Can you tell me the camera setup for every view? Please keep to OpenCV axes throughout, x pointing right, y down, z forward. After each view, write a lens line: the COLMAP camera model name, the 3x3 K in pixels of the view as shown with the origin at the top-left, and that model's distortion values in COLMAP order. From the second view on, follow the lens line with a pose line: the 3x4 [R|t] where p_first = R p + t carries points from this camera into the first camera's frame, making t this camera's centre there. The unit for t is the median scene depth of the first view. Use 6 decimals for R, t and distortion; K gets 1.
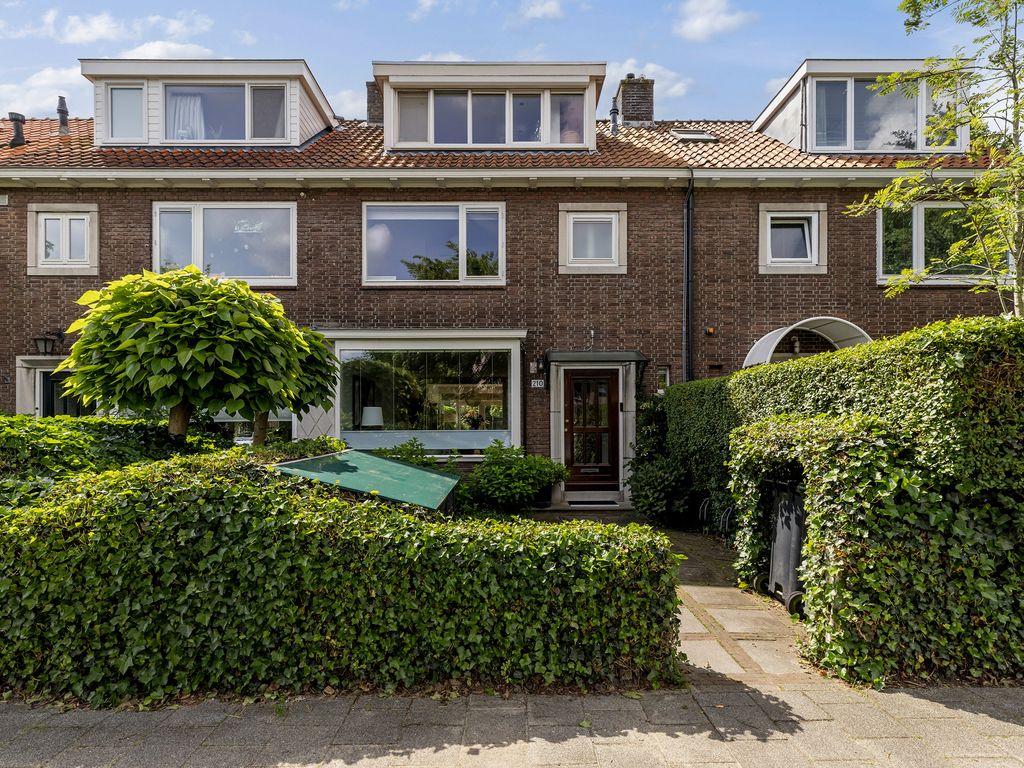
lens RADIAL K [[534.3, 0, 509.4], [0, 534.3, 421.0], [0, 0, 1]] dist [0.005449, 0.000066]
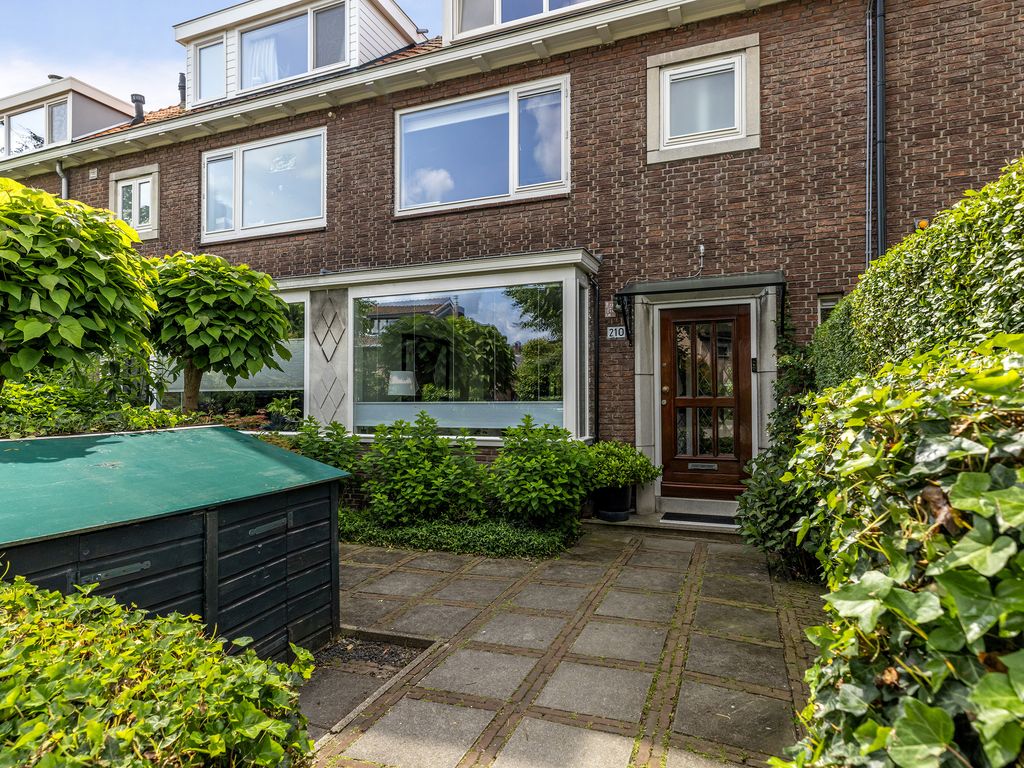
lens RADIAL K [[603.8, 0, 498.5], [0, 603.8, 382.1], [0, 0, 1]] dist [0.006727, -0.000194]
pose [[0.921963, -0.009249, -0.387167, 0.208972], [0.001386, 0.999787, -0.020583, 0.008580], [0.387275, 0.018440, 0.921780, 0.245787]]
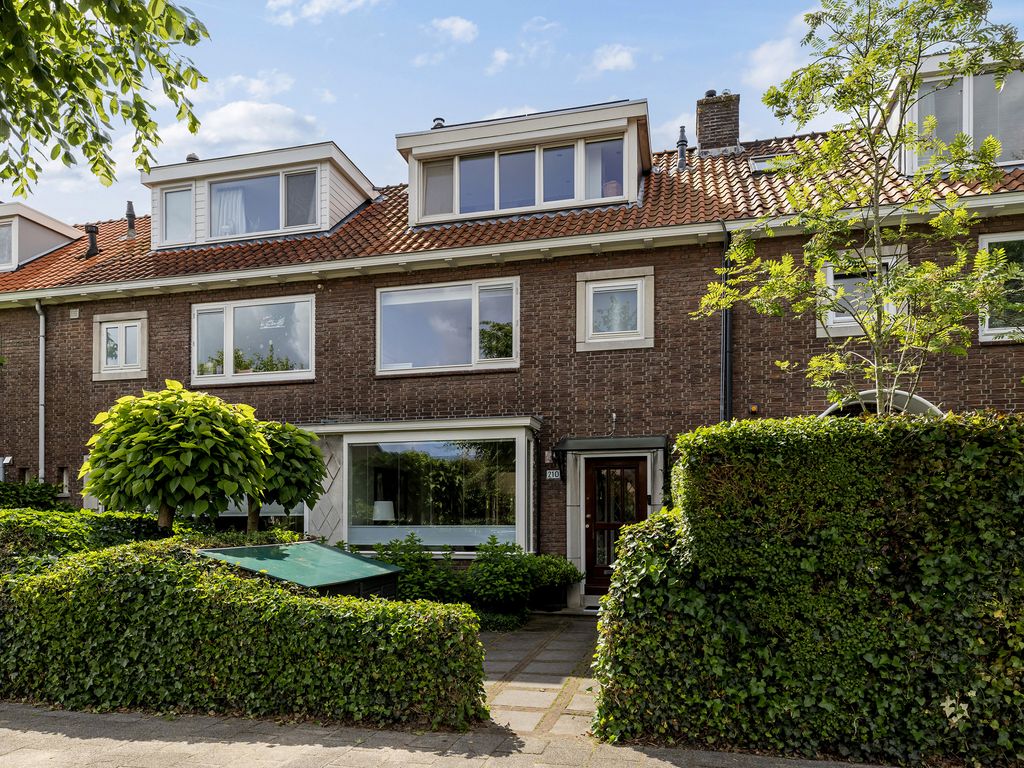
lens RADIAL K [[707.9, 0, 501.5], [0, 707.9, 512.7], [0, 0, 1]] dist [0.013628, -0.008385]
pose [[0.967019, 0.000066, -0.254704, 0.273856], [-0.000653, 0.999997, -0.002220, -0.001496], [0.254704, 0.002313, 0.967016, -0.184696]]
